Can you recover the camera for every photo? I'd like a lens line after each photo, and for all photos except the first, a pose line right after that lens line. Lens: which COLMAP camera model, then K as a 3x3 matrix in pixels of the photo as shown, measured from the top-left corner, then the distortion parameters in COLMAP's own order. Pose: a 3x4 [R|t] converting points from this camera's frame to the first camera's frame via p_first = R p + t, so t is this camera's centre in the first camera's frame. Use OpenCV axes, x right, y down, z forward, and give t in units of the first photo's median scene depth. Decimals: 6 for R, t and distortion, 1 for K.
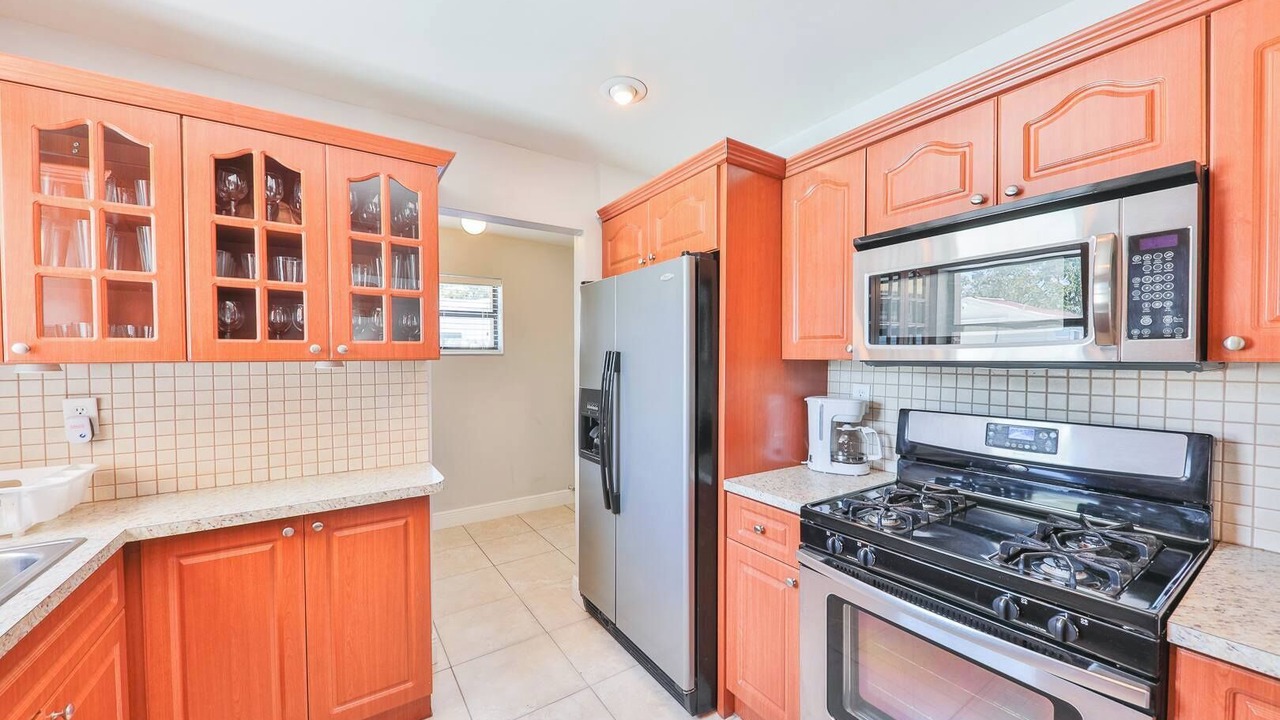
lens RADIAL K [[471.0, 0, 644.2], [0, 471.0, 363.2], [0, 0, 1]] dist [-0.002079, -0.002077]
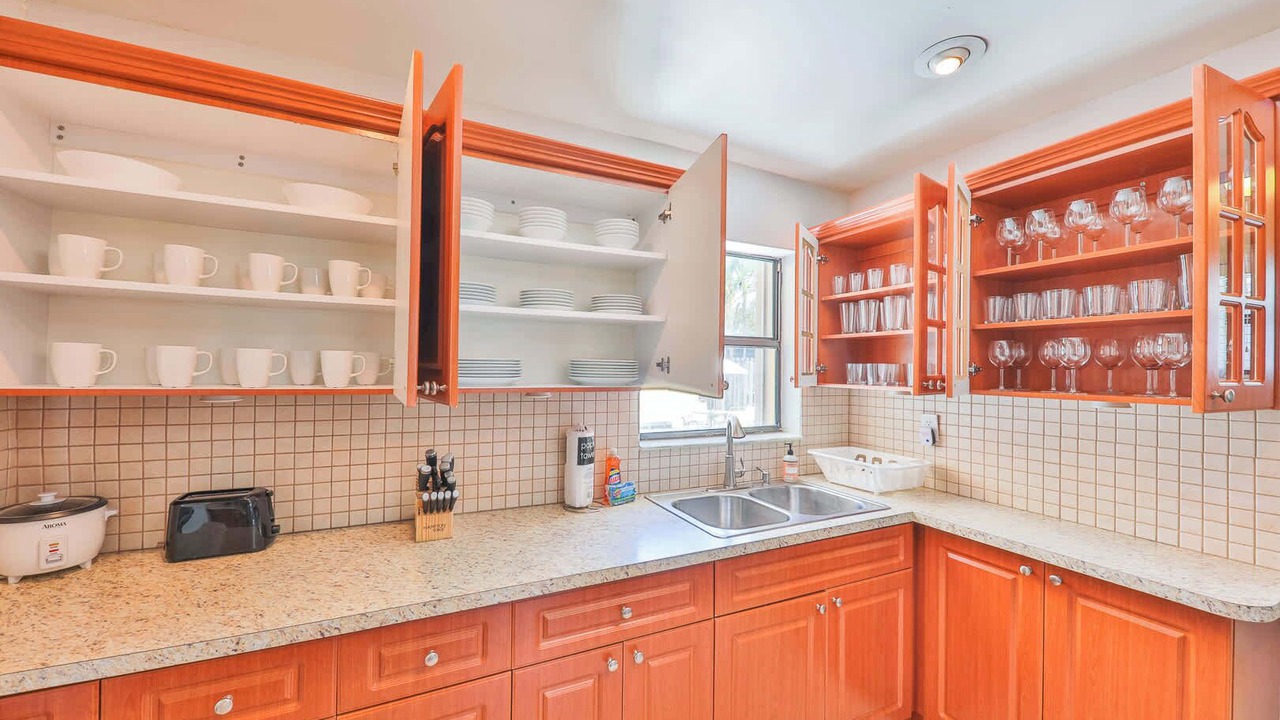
lens RADIAL K [[471.0, 0, 637.8], [0, 471.0, 363.6], [0, 0, 1]] dist [-0.002079, -0.002077]
pose [[-0.145608, -0.002767, -0.989338, 0.326401], [-0.024116, 0.999709, 0.000754, -0.056028], [0.989048, 0.023969, -0.145633, 0.308862]]
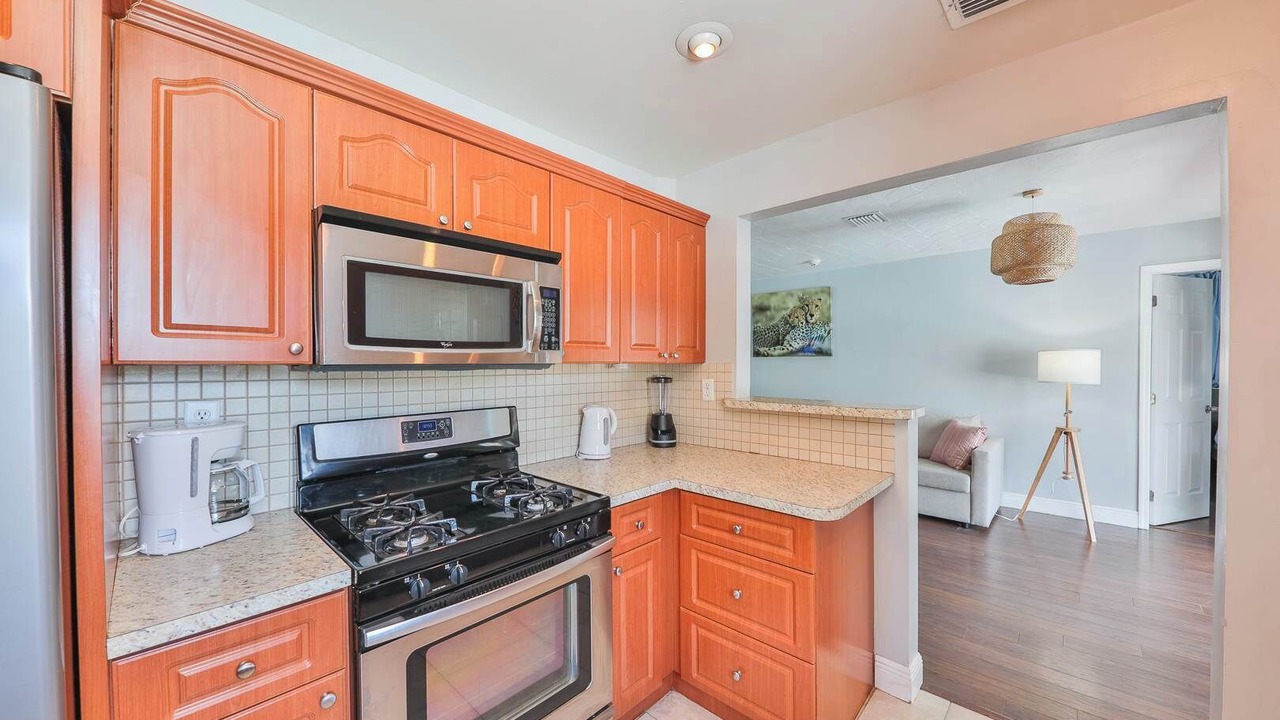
lens RADIAL K [[471.0, 0, 639.8], [0, 471.0, 364.6], [0, 0, 1]] dist [-0.002079, -0.002077]
pose [[-0.227003, -0.007709, 0.973864, -0.413227], [0.012000, 0.999871, 0.010712, -0.008771], [-0.973820, 0.014118, -0.226881, 0.685282]]
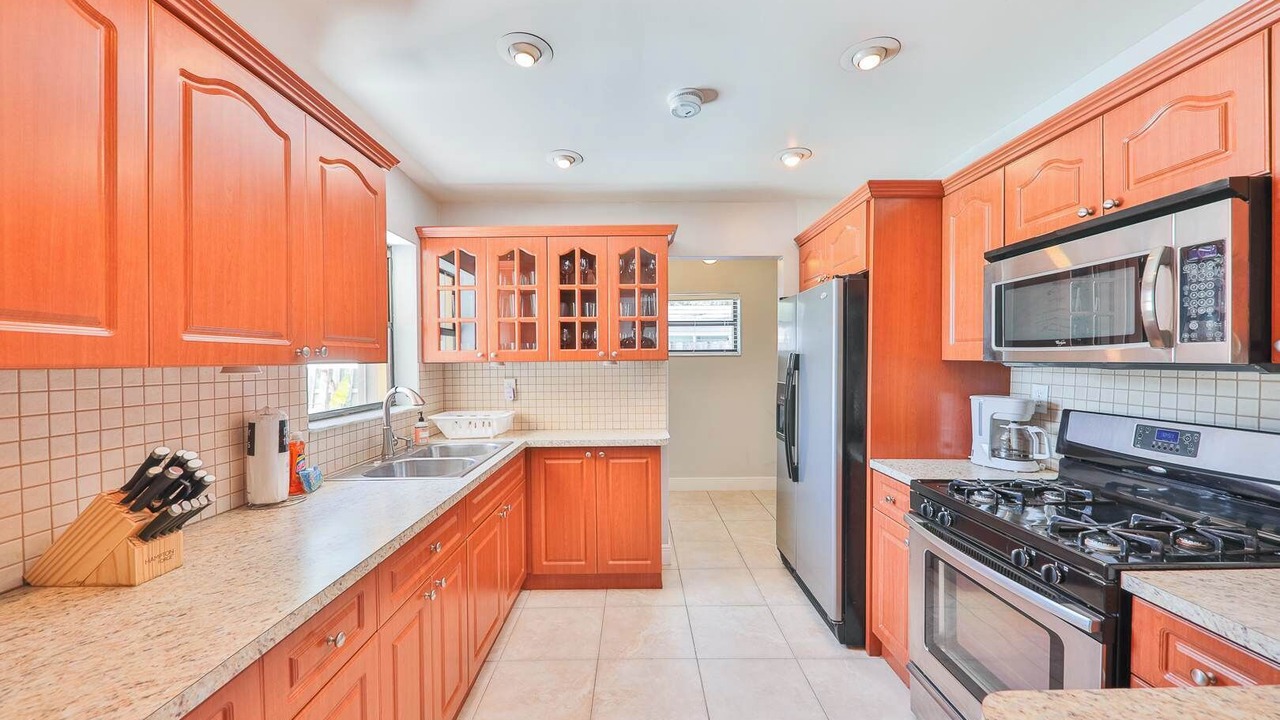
lens RADIAL K [[471.0, 0, 634.6], [0, 471.0, 359.1], [0, 0, 1]] dist [-0.002079, -0.002077]
pose [[0.830525, -0.000522, -0.556980, 0.388767], [-0.004406, 0.999962, -0.007507, 0.000839], [0.556963, 0.008689, 0.830492, -0.401121]]
